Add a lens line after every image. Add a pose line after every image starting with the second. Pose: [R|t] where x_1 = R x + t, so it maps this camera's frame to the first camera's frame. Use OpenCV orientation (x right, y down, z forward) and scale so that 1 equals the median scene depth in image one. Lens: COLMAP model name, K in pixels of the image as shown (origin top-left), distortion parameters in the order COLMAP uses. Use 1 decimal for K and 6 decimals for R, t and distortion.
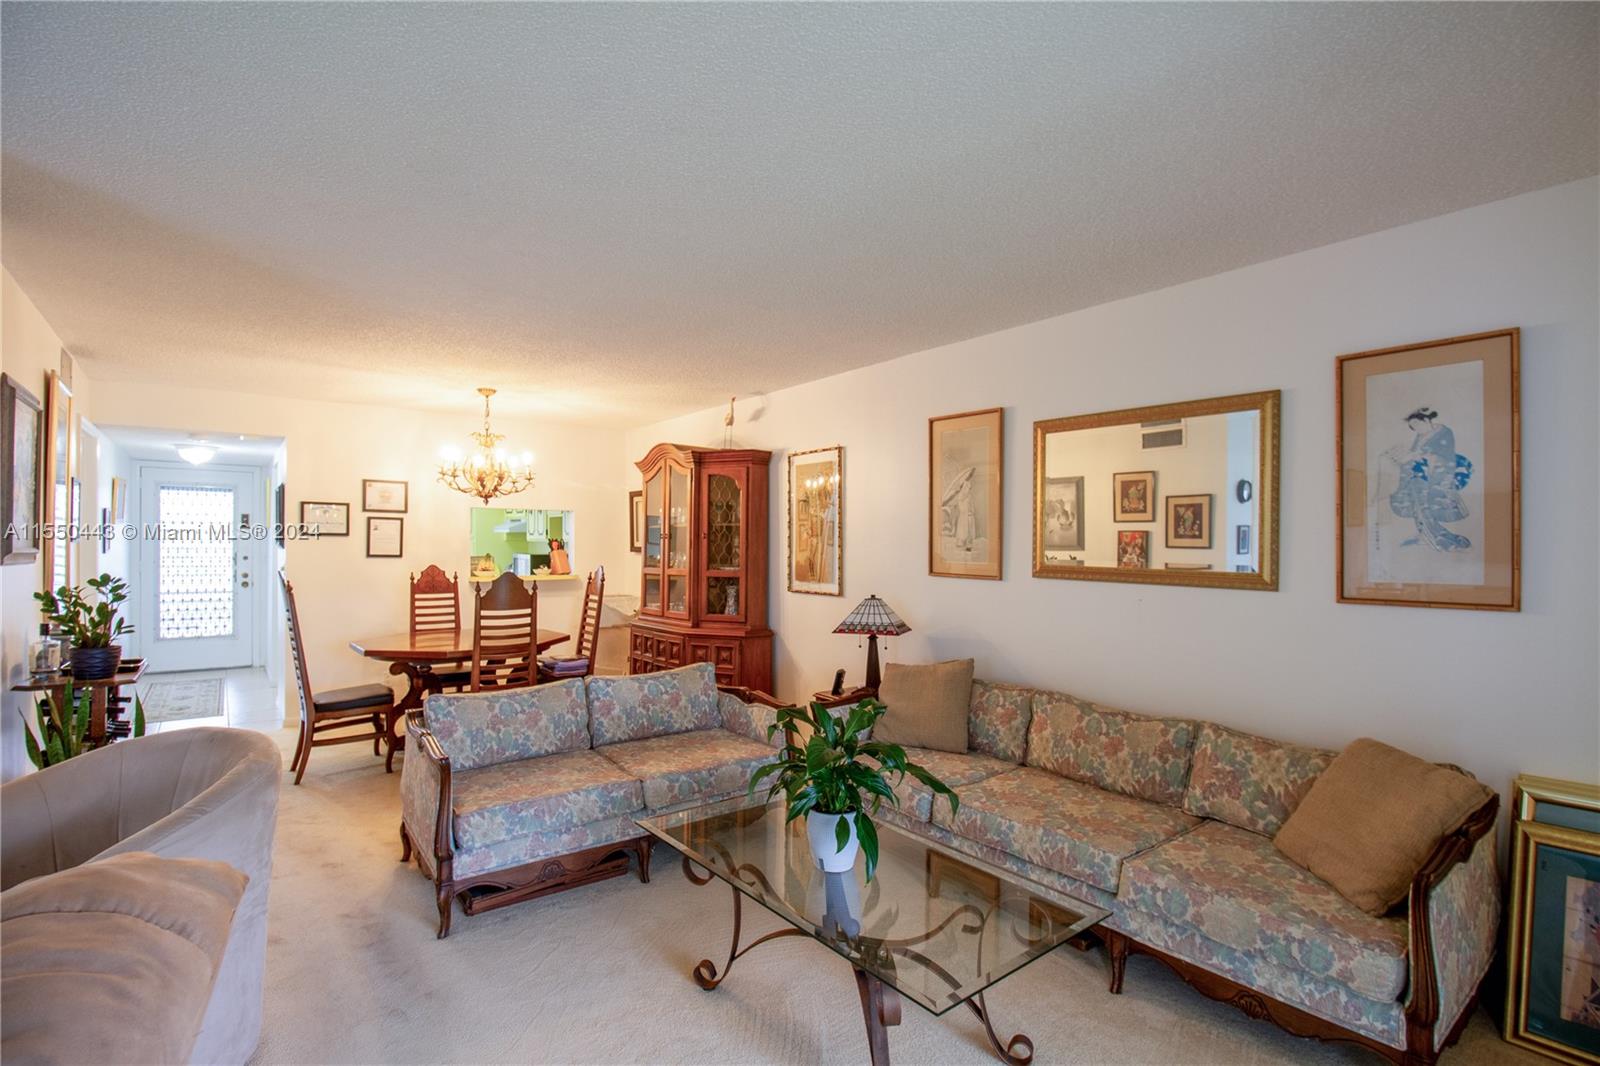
lens RADIAL K [[778.0, 0, 815.3], [0, 778.0, 544.7], [0, 0, 1]] dist [-0.003219, -0.005292]
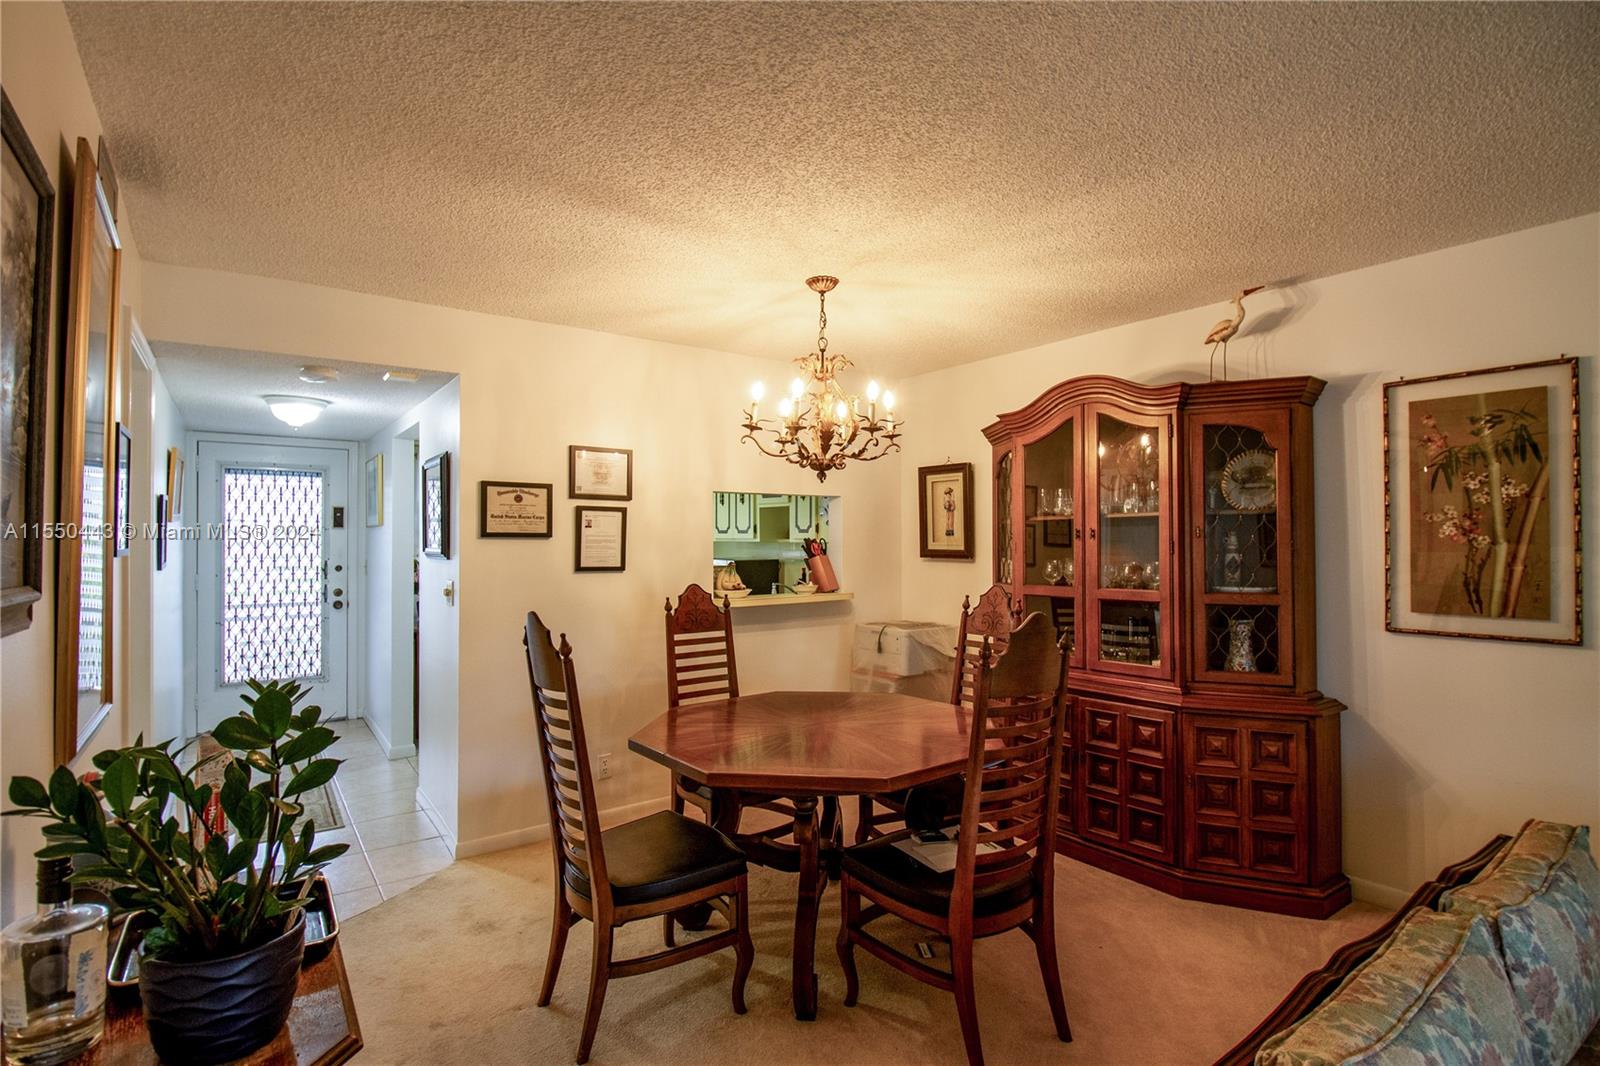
lens RADIAL K [[778.0, 0, 800.3], [0, 778.0, 531.2], [0, 0, 1]] dist [-0.003219, -0.005292]
pose [[0.999624, -0.008905, -0.025925, -0.556021], [0.008606, 0.999895, -0.011618, -0.010457], [0.026026, 0.011390, 0.999596, 0.560620]]
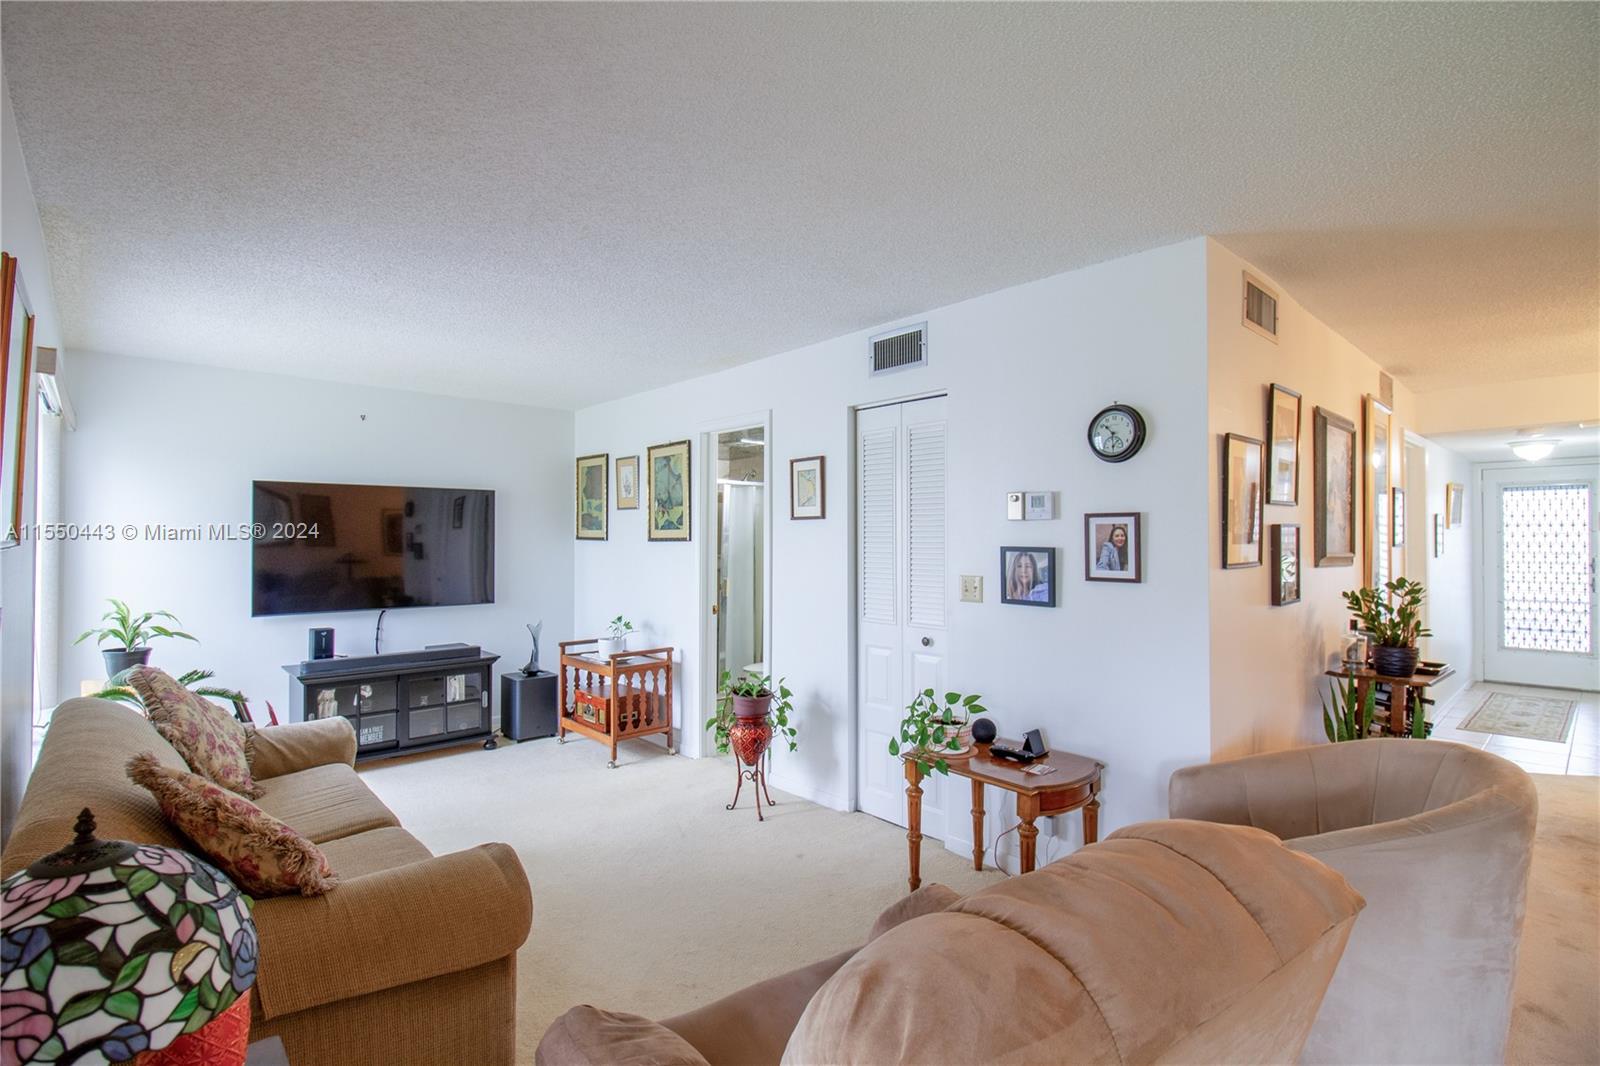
lens RADIAL K [[778.0, 0, 788.3], [0, 778.0, 531.1], [0, 0, 1]] dist [-0.003219, -0.005292]
pose [[0.093411, -0.019144, -0.995444, 0.044397], [-0.002370, 0.999808, -0.019451, -0.002587], [0.995625, 0.004176, 0.093348, 0.053056]]
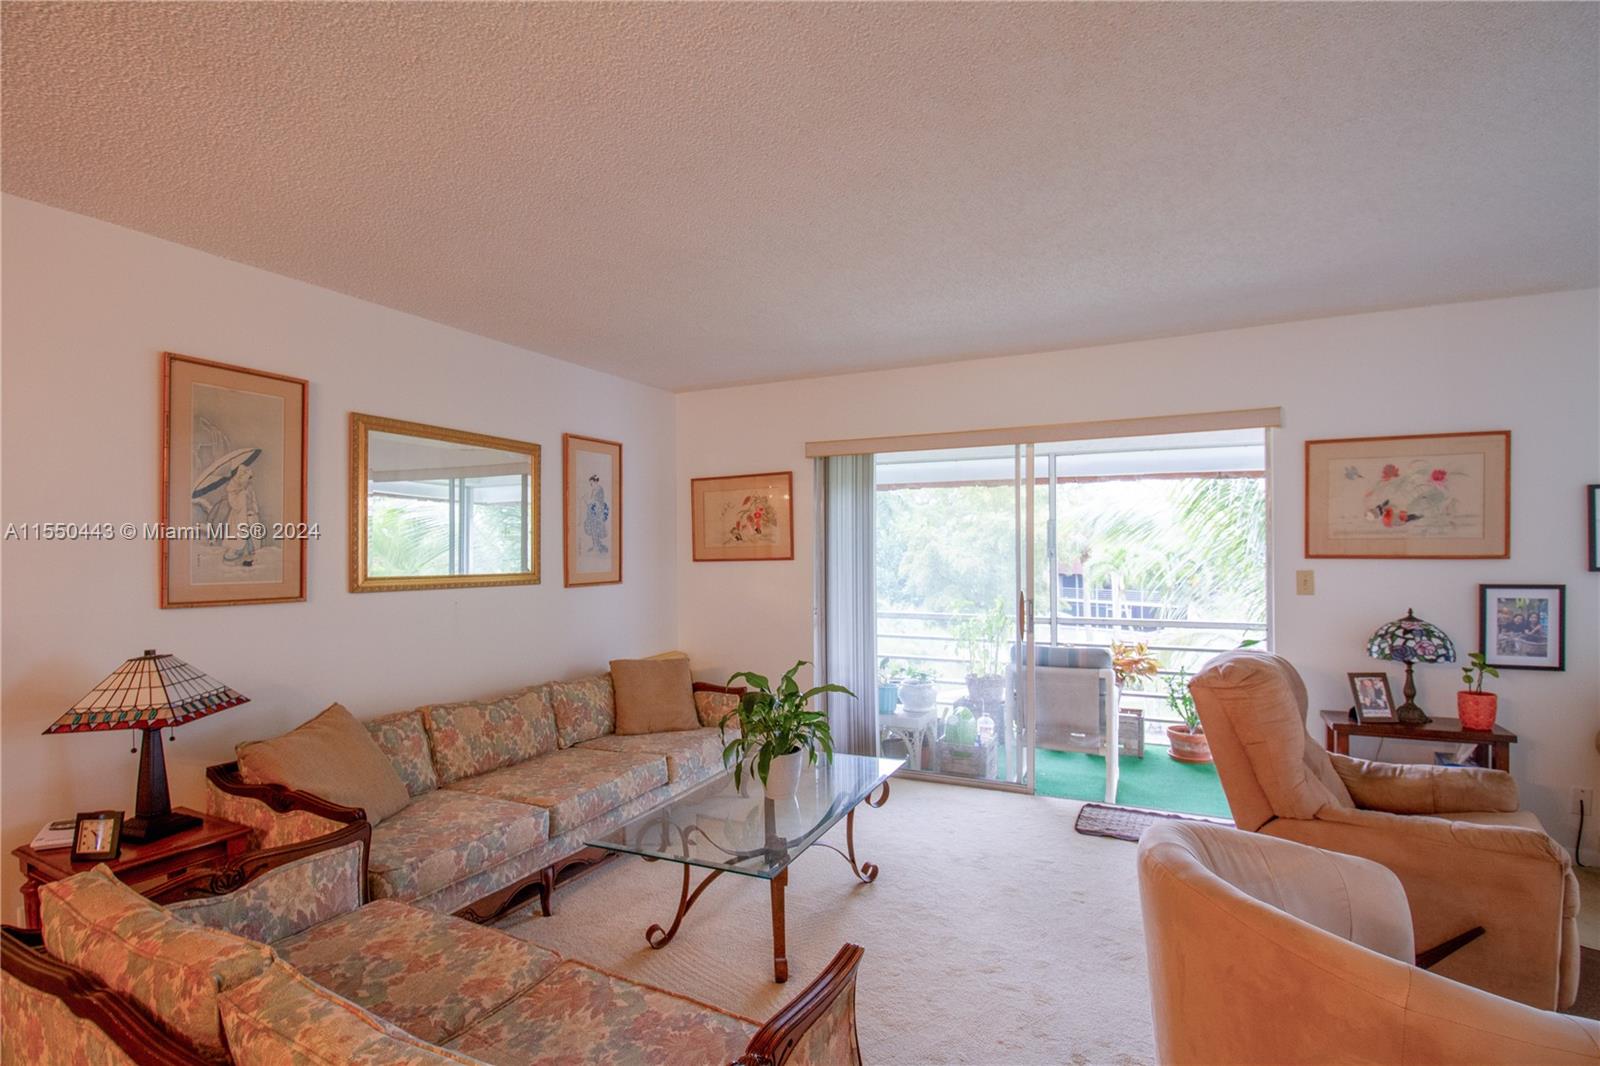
lens RADIAL K [[778.0, 0, 785.2], [0, 778.0, 553.3], [0, 0, 1]] dist [-0.003219, -0.005292]
pose [[-0.435166, -0.006149, 0.900329, -0.640457], [0.009315, 0.999892, 0.011331, -0.006807], [-0.900302, 0.013317, -0.435062, 0.862605]]
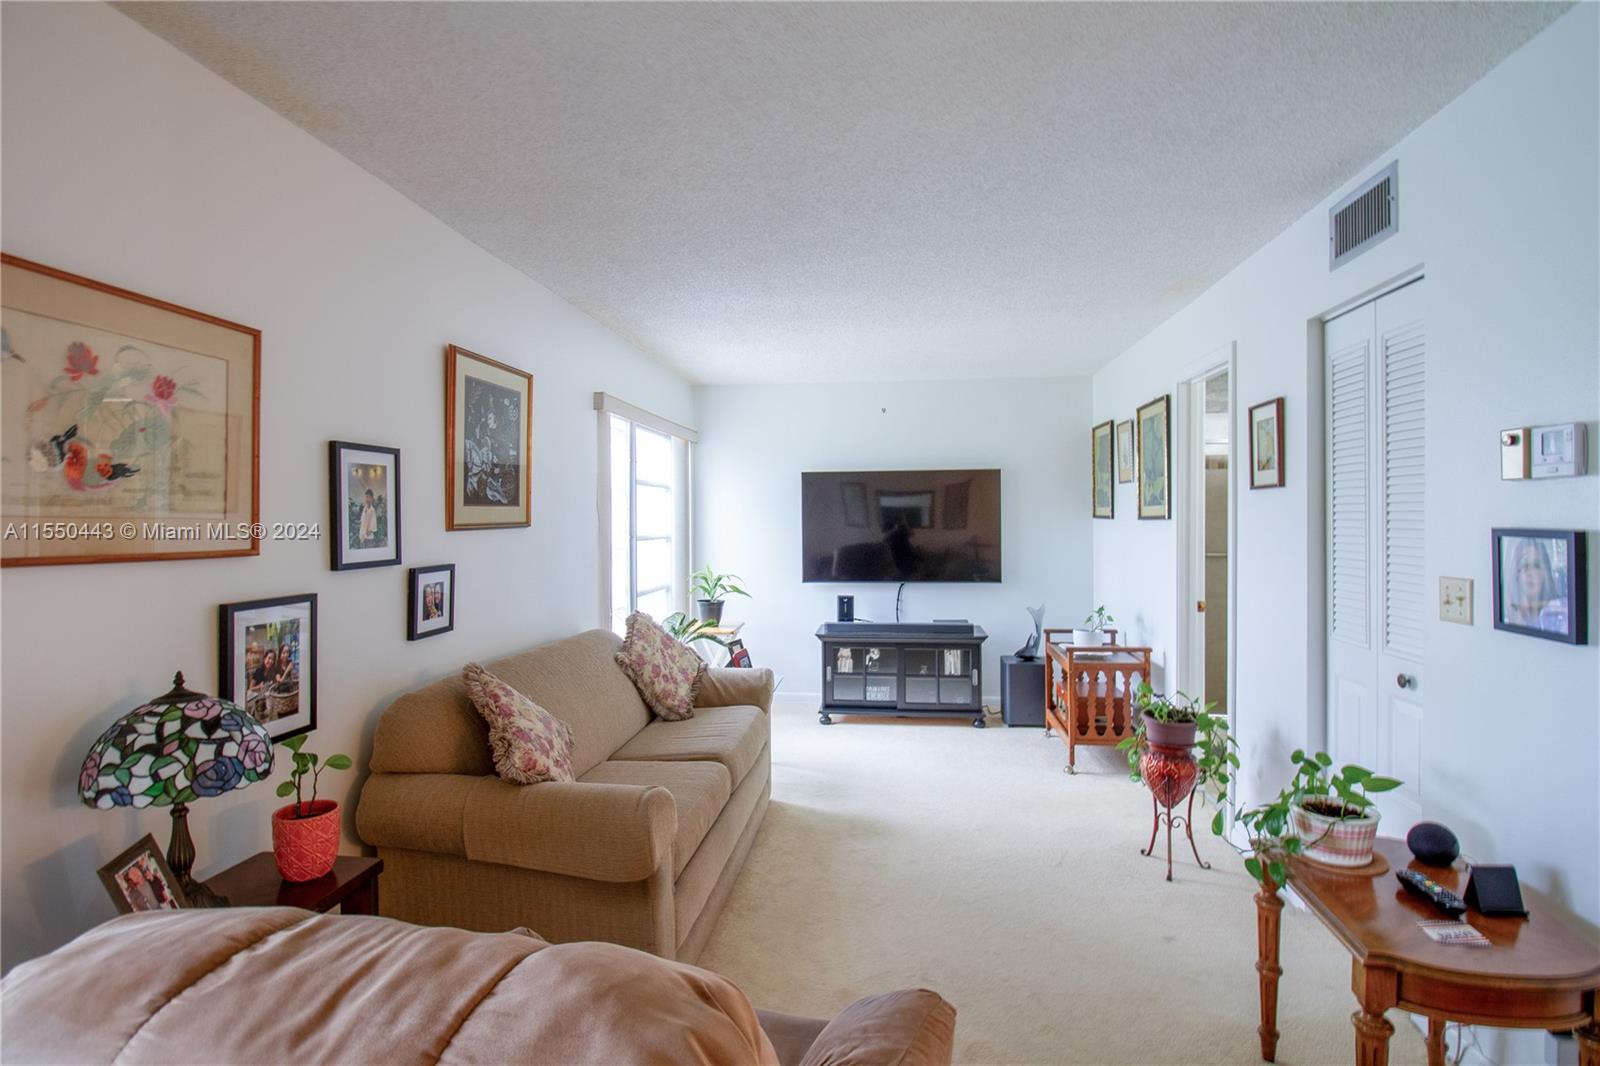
lens RADIAL K [[778.0, 0, 731.4], [0, 778.0, 525.8], [0, 0, 1]] dist [-0.003219, -0.005292]
pose [[-0.708221, 0.000981, -0.705990, -0.109158], [-0.001804, 0.999993, 0.003199, -0.004691], [0.705989, 0.003539, -0.708214, 0.352295]]
